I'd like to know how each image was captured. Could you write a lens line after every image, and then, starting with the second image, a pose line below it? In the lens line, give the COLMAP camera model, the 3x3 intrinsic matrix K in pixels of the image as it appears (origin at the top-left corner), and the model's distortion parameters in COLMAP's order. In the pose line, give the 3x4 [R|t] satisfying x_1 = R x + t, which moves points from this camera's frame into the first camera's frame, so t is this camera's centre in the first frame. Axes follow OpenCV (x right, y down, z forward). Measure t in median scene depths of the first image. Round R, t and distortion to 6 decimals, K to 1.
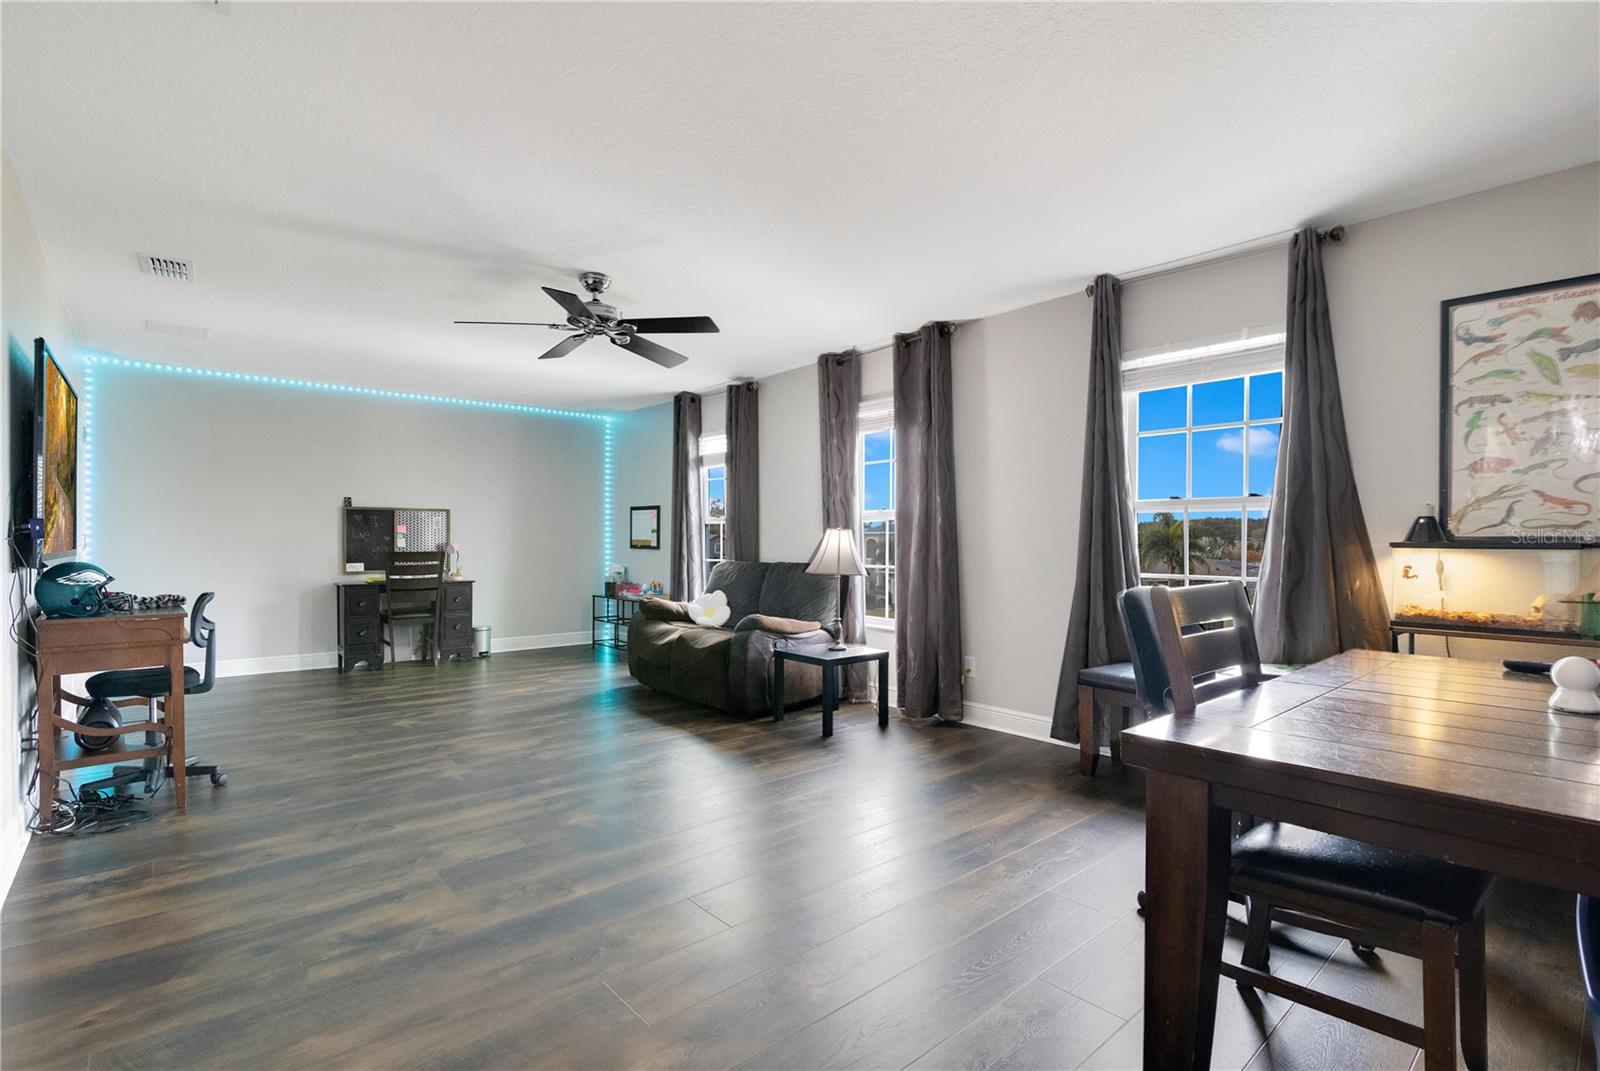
lens RADIAL K [[752.5, 0, 800.0], [0, 752.5, 535.5], [0, 0, 1]] dist [-0.001280, -0.000216]
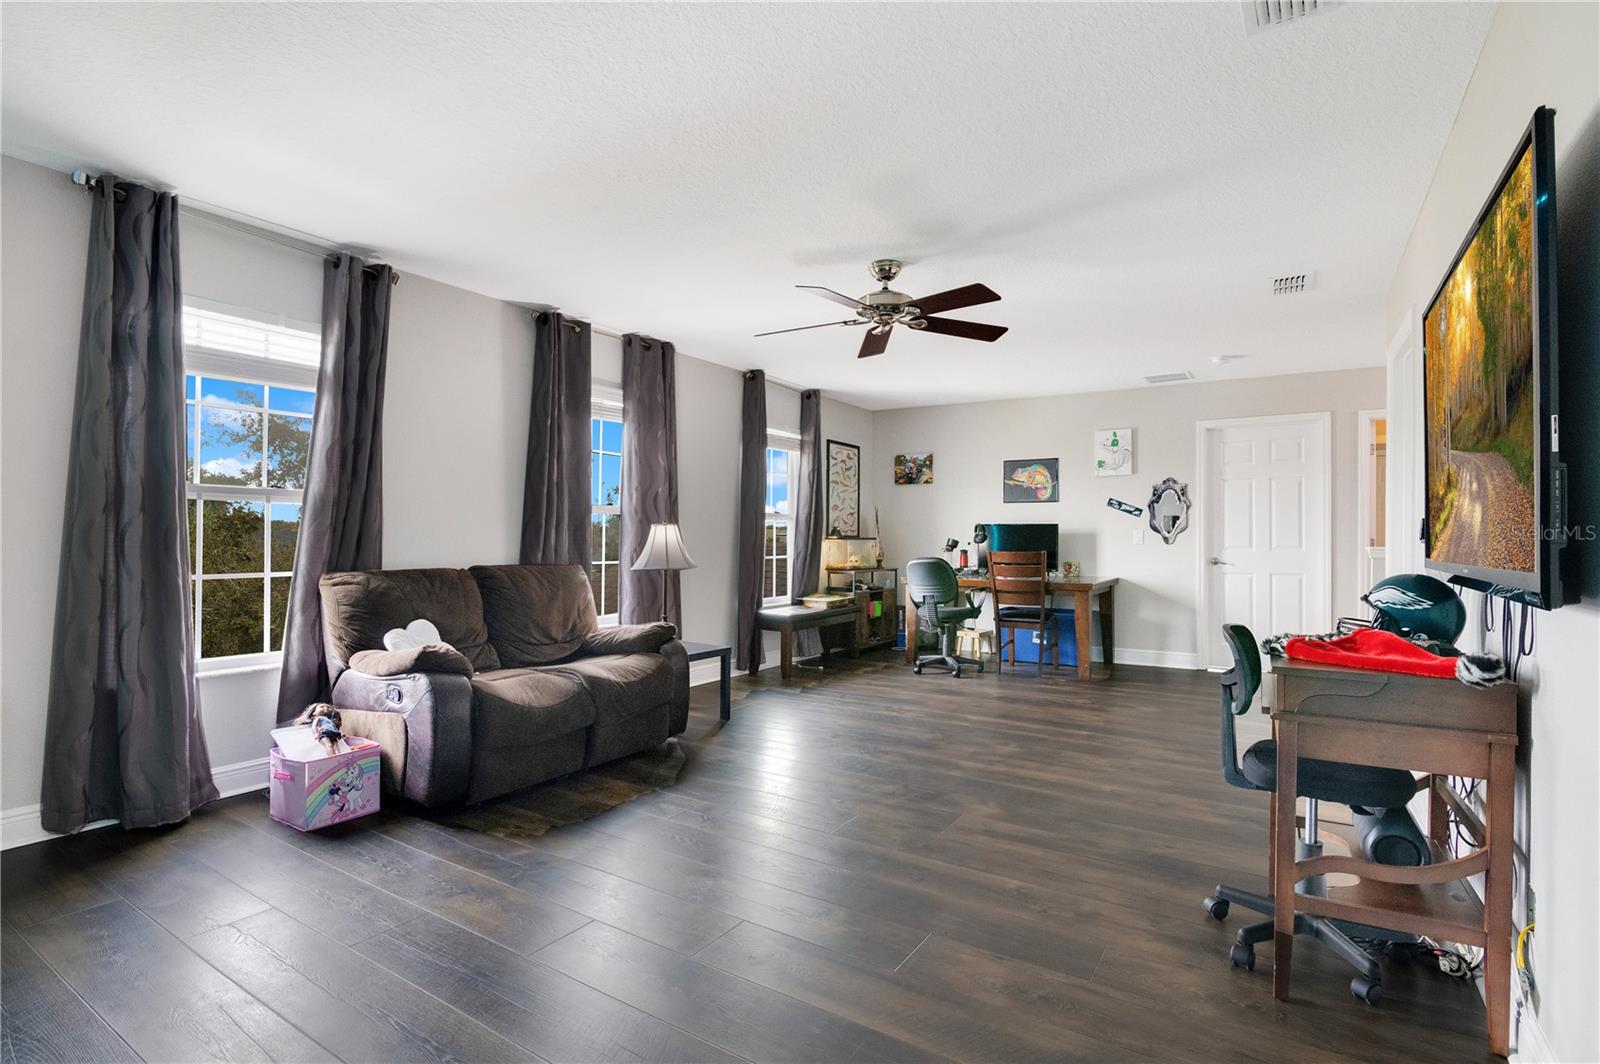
lens RADIAL K [[767.6, 0, 798.3], [0, 767.6, 514.4], [0, 0, 1]] dist [0.007905, 0.000330]
pose [[-0.284310, 0.020628, 0.958510, -1.343453], [-0.017187, 0.999498, -0.026608, 0.004643], [-0.958578, -0.024038, -0.283813, 1.571104]]
